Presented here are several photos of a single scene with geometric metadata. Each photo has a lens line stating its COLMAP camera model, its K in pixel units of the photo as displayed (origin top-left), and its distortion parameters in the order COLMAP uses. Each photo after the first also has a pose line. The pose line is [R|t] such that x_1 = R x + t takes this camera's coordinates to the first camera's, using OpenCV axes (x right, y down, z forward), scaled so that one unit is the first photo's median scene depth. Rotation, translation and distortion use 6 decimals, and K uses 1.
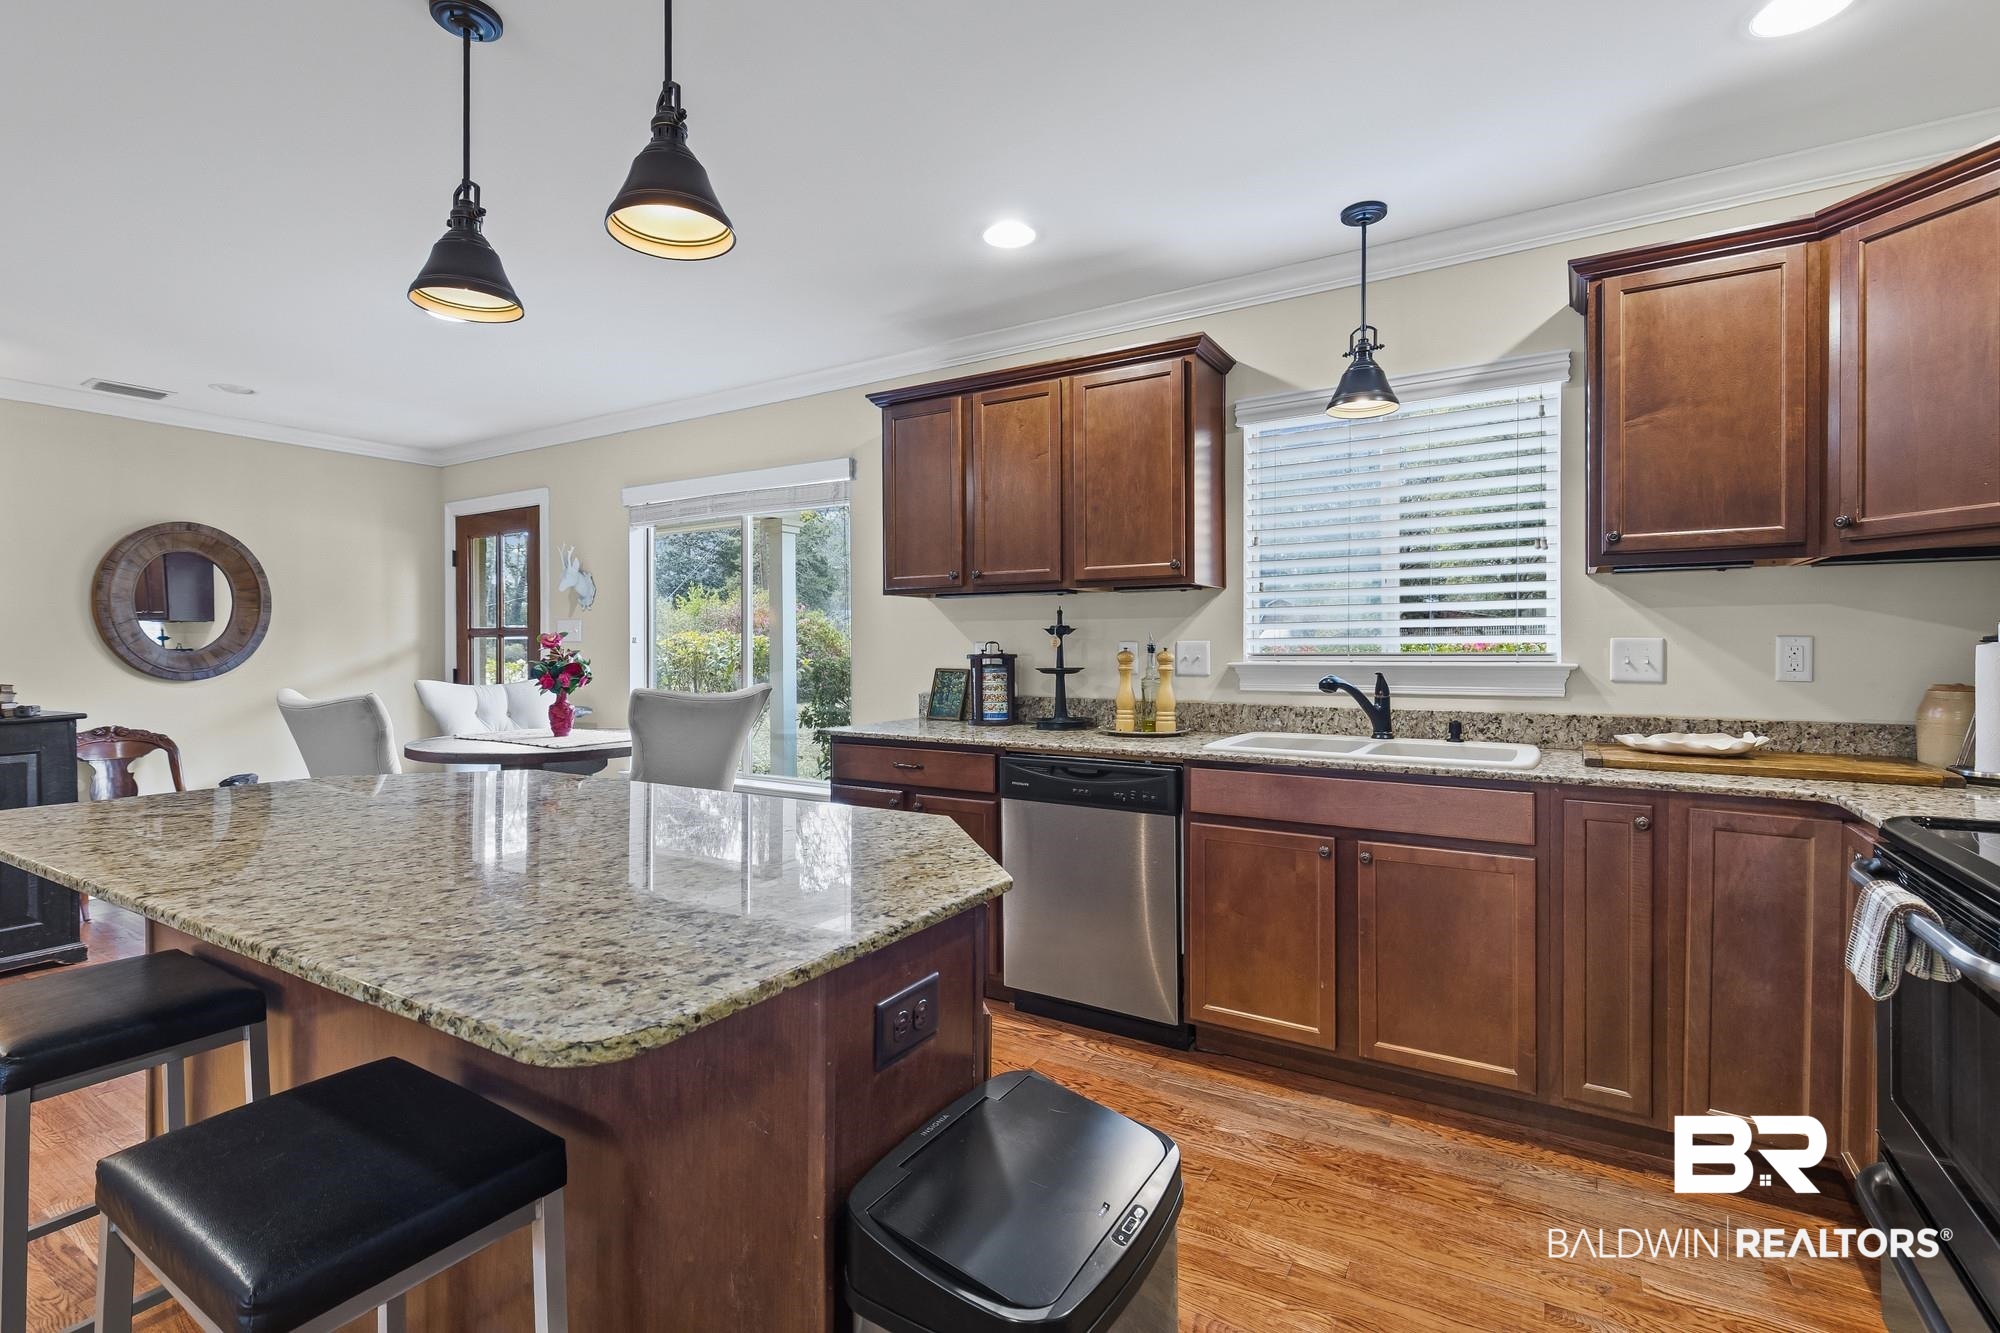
lens RADIAL K [[918.8, 0, 995.1], [0, 918.8, 657.4], [0, 0, 1]] dist [-0.000243, 0.000348]
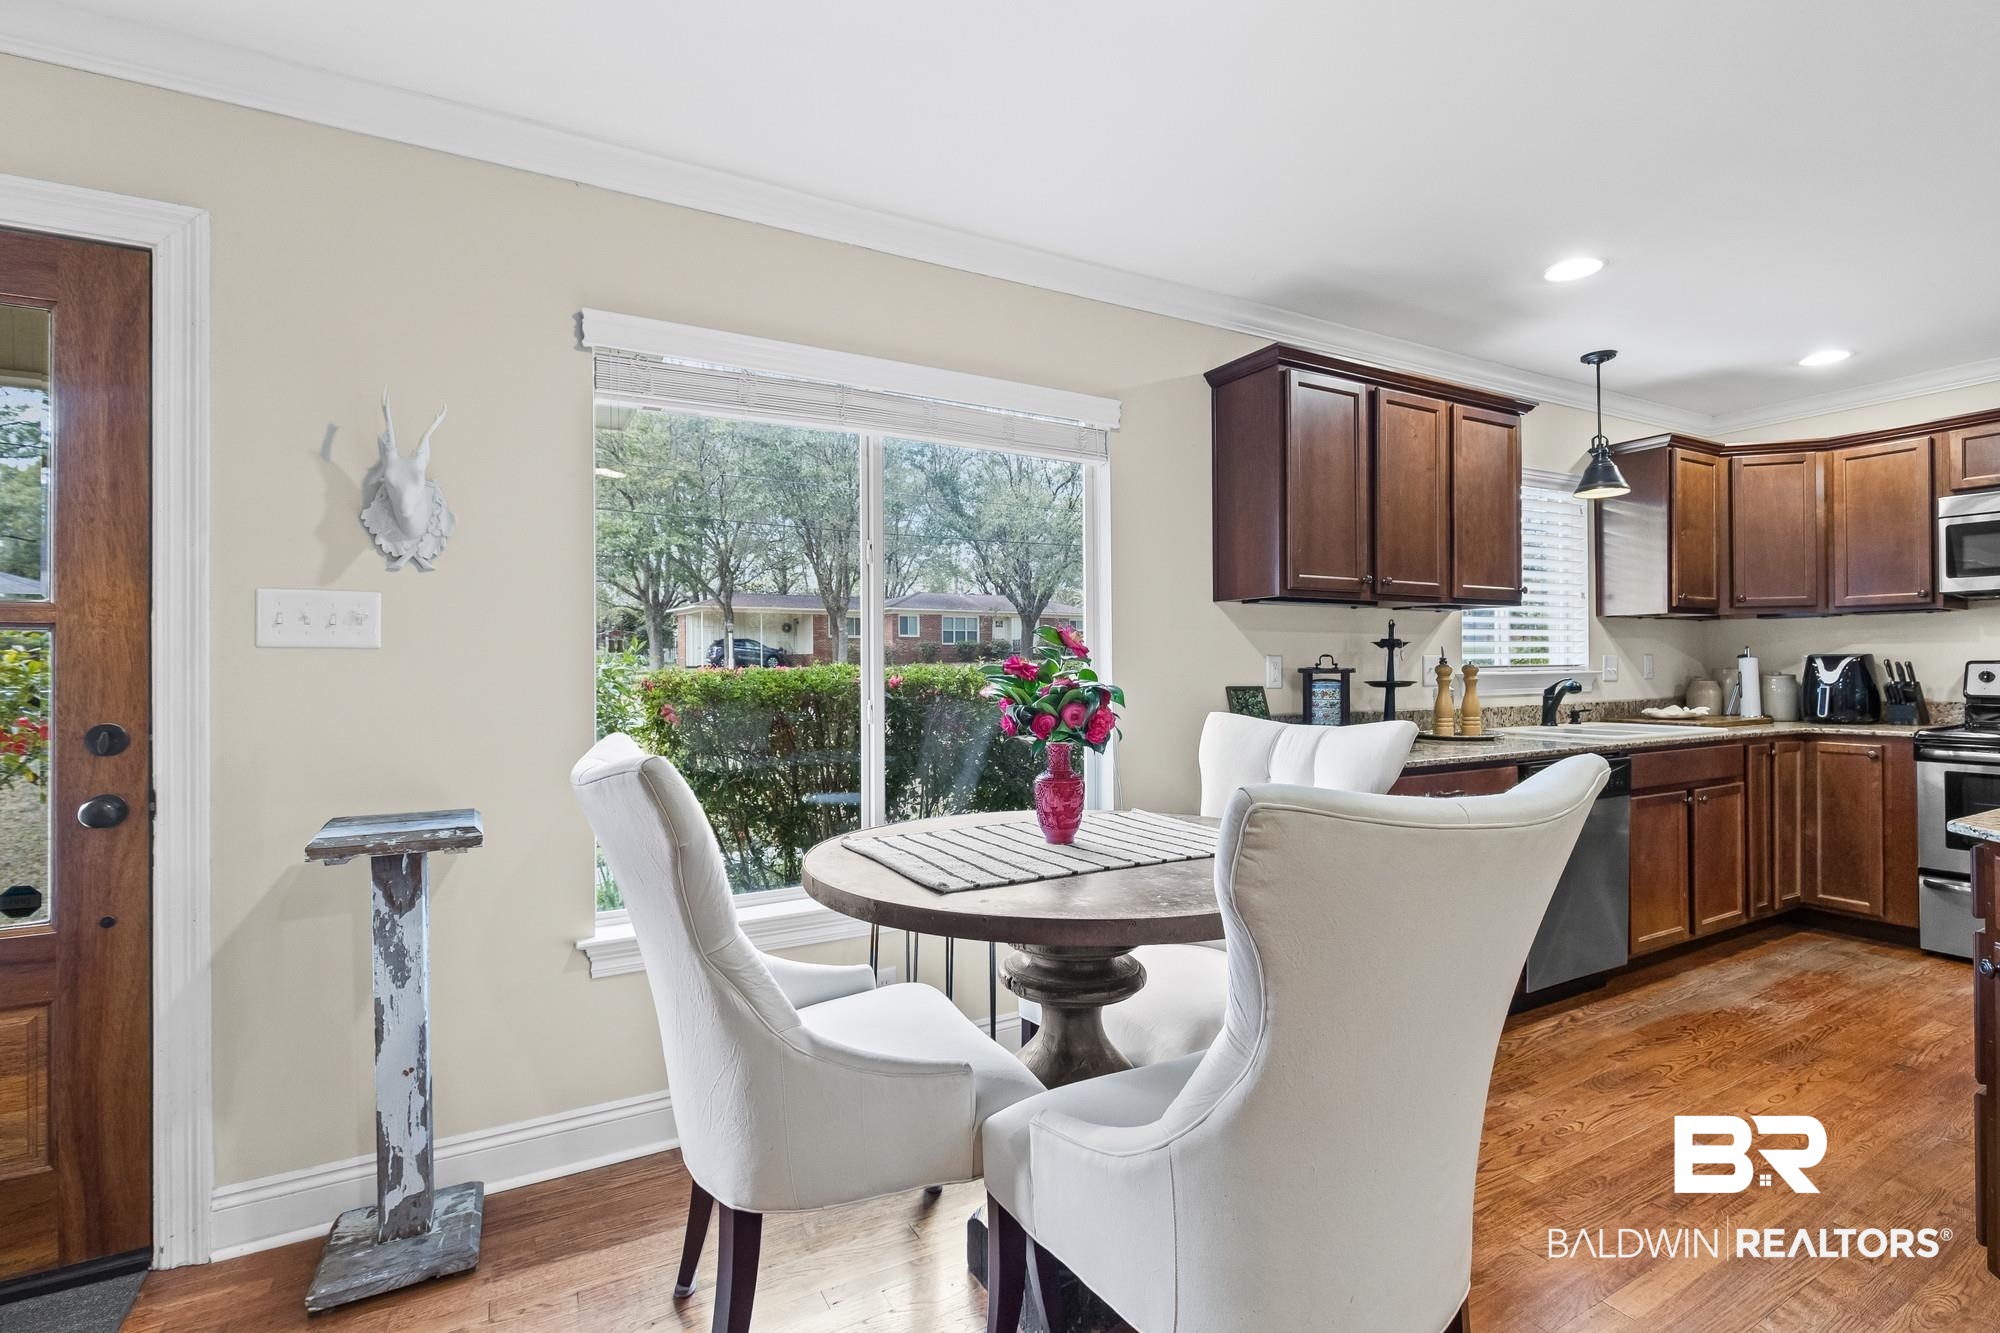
lens RADIAL K [[918.8, 0, 996.6], [0, 918.8, 665.5], [0, 0, 1]] dist [-0.000243, 0.000348]
pose [[0.480682, 0.003762, 0.876887, -1.072855], [0.017128, 0.999760, -0.013678, 0.000855], [-0.876728, 0.021594, 0.480502, 0.942702]]
